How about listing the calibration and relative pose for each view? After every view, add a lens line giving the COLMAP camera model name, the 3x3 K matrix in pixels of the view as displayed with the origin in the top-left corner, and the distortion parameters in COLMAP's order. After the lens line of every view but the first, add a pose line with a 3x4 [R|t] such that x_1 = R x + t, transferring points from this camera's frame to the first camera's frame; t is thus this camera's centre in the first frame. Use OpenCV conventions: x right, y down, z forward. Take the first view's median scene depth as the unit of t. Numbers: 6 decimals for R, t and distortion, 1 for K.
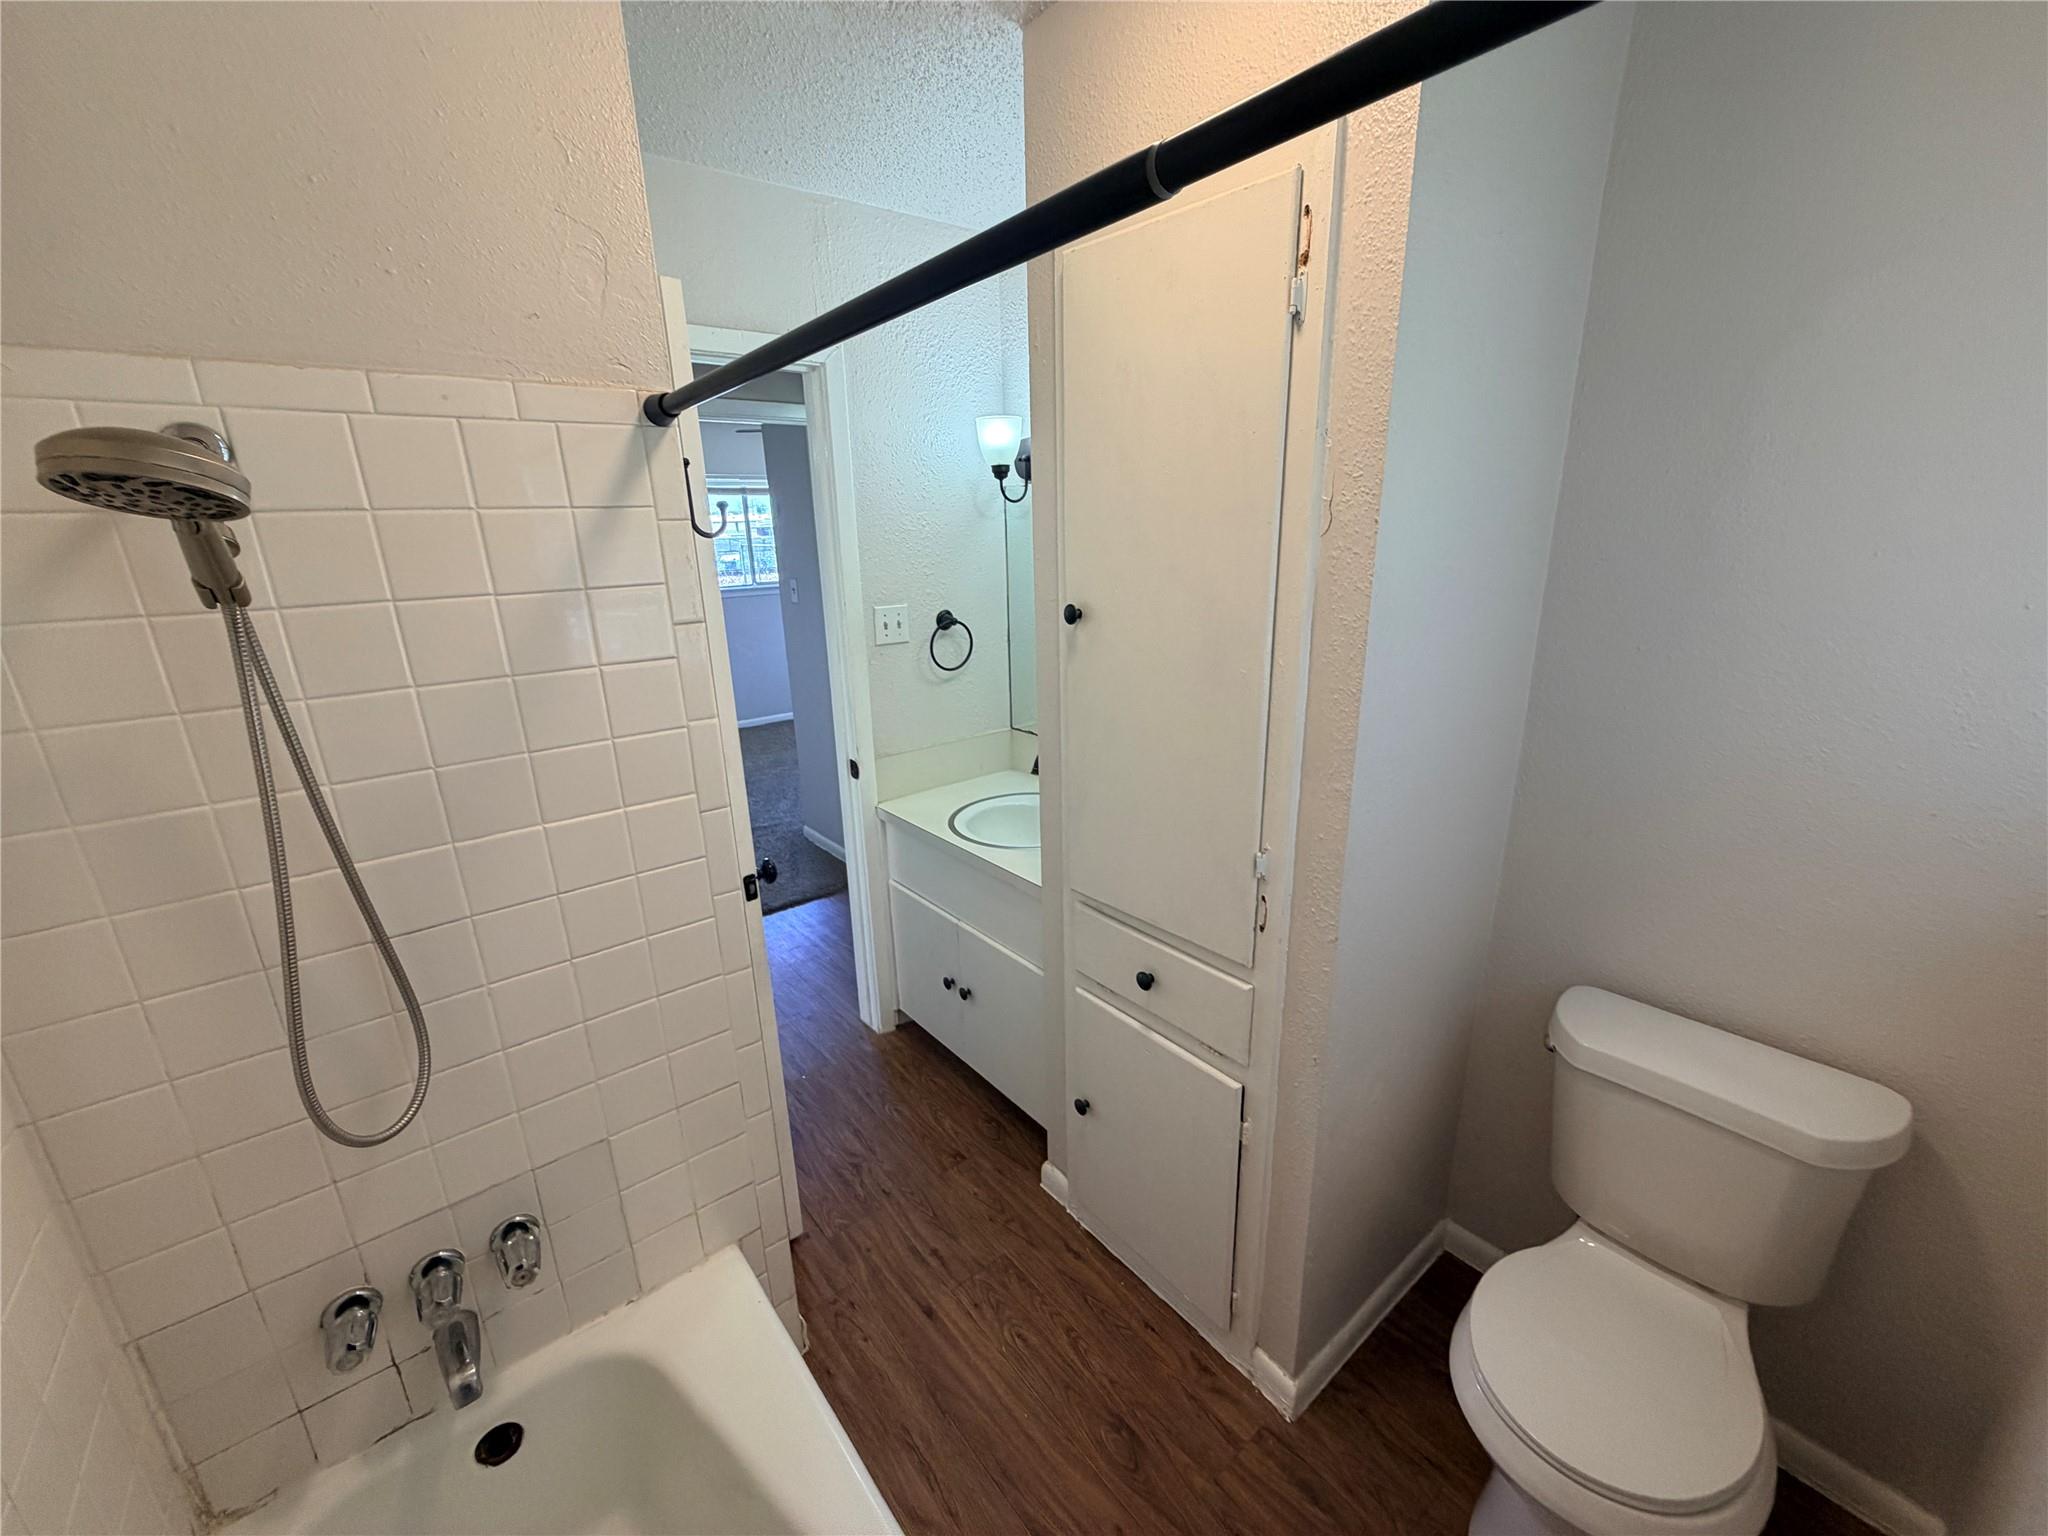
lens RADIAL K [[823.1, 0, 1020.3], [0, 823.1, 772.9], [0, 0, 1]] dist [0.001772, 0.000193]
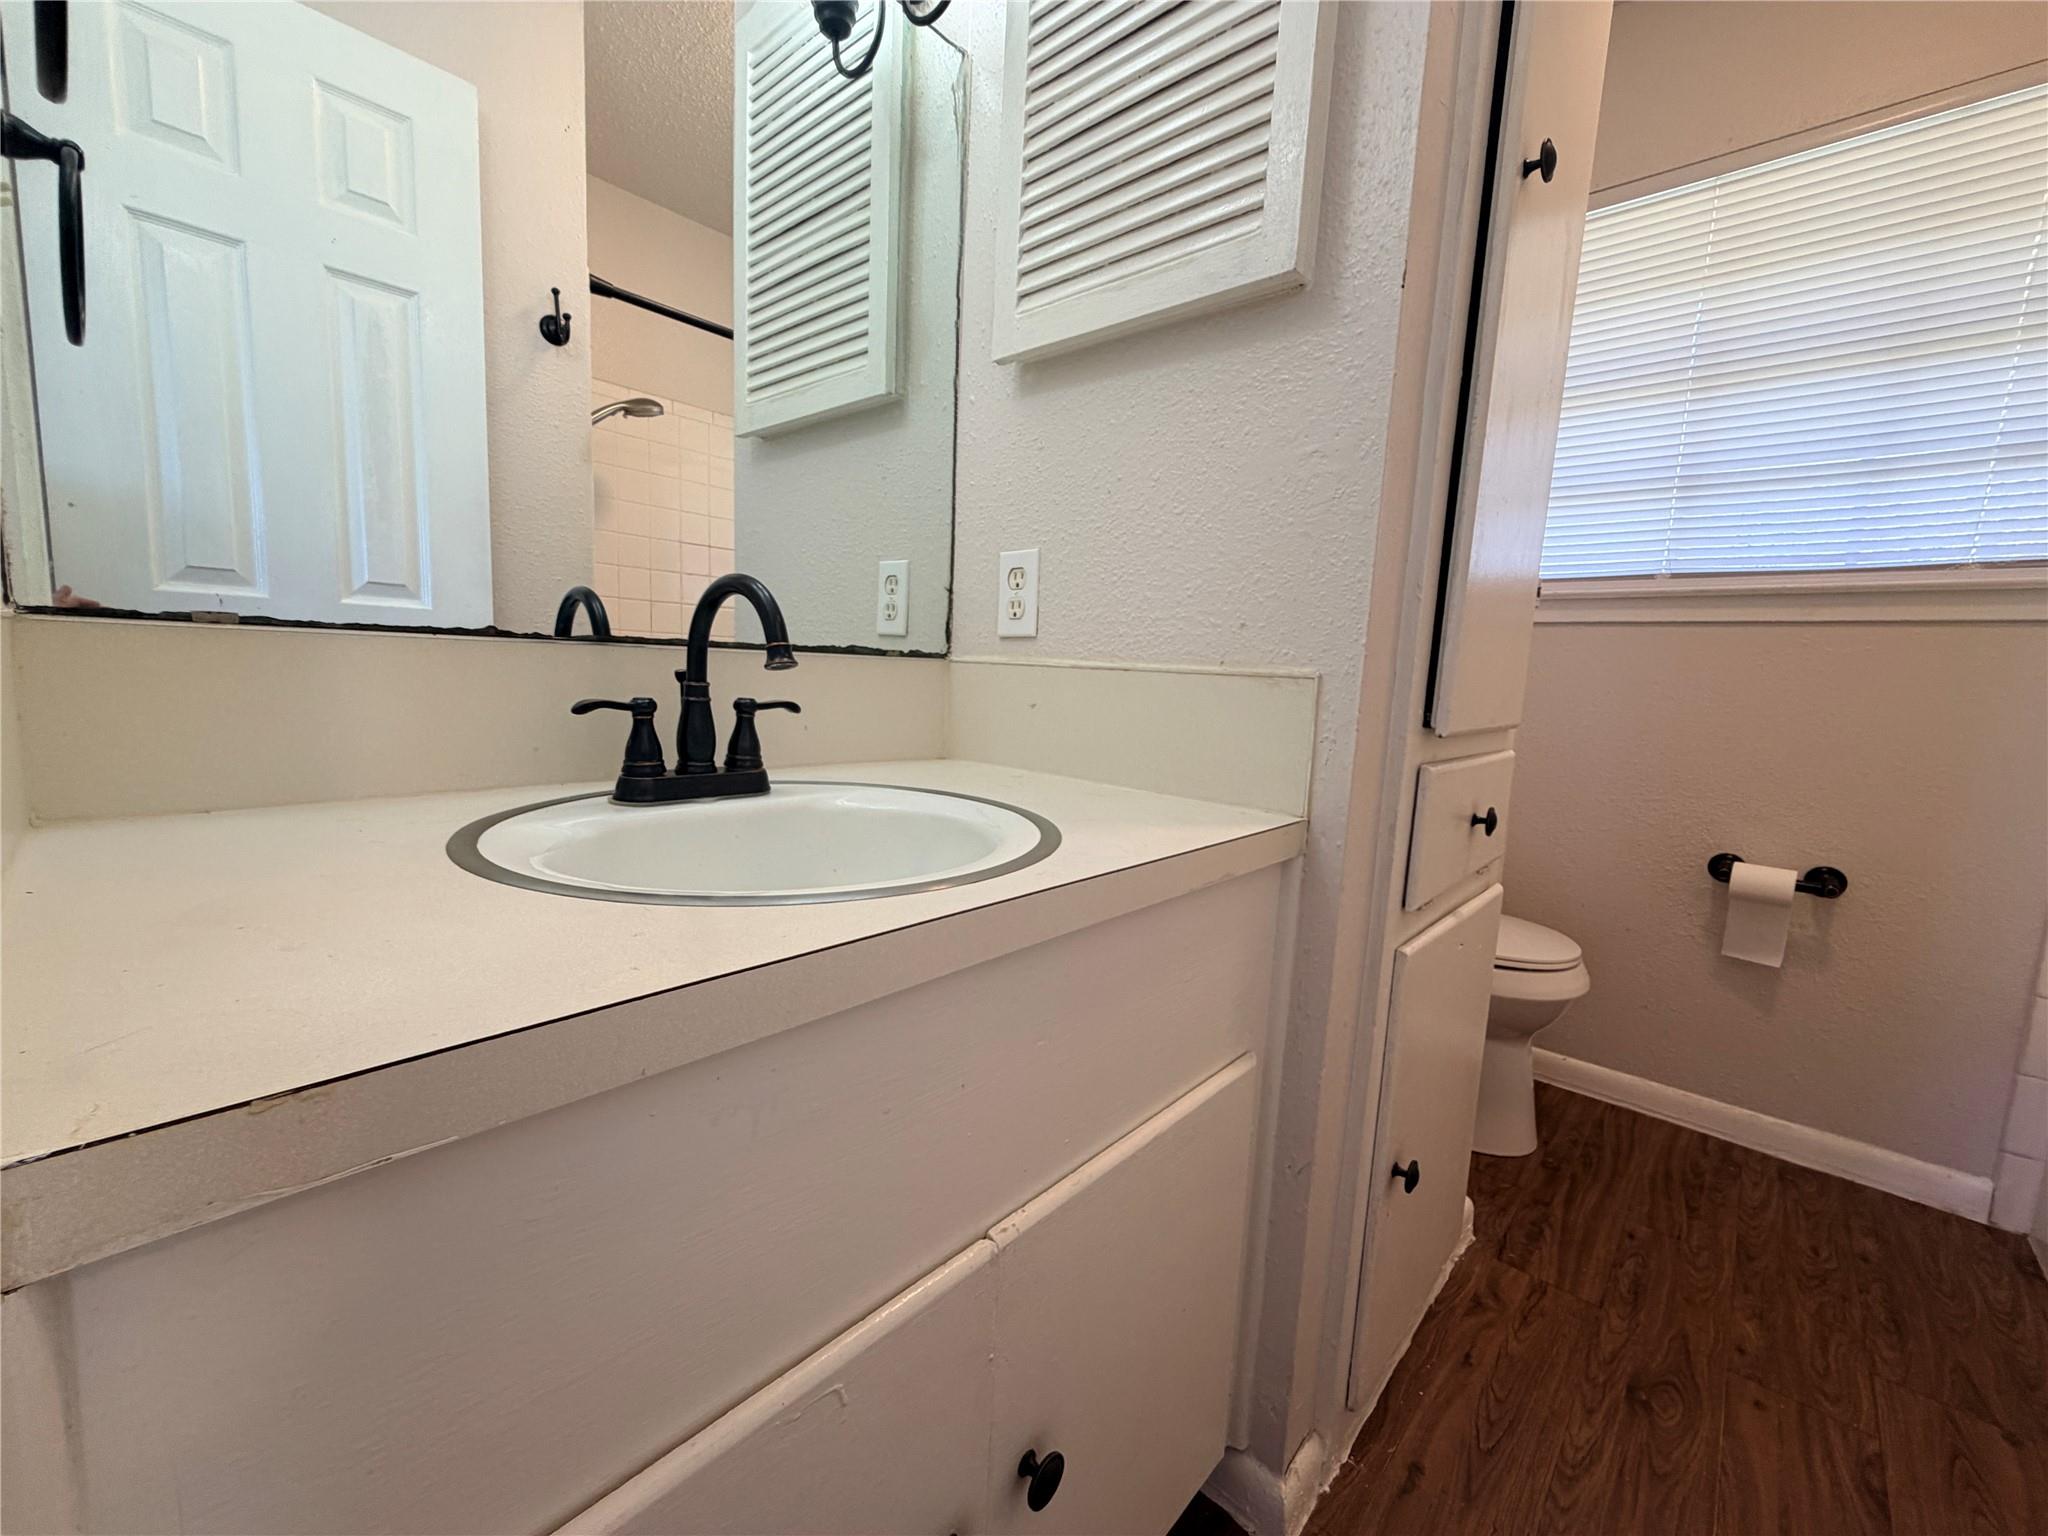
lens RADIAL K [[823.1, 0, 1018.4], [0, 823.1, 770.2], [0, 0, 1]] dist [0.001772, 0.000193]
pose [[-0.158890, -0.106947, 0.981487, -0.411625], [0.244205, 0.958968, 0.144027, 0.023495], [-0.956618, 0.262568, -0.126254, 1.365227]]
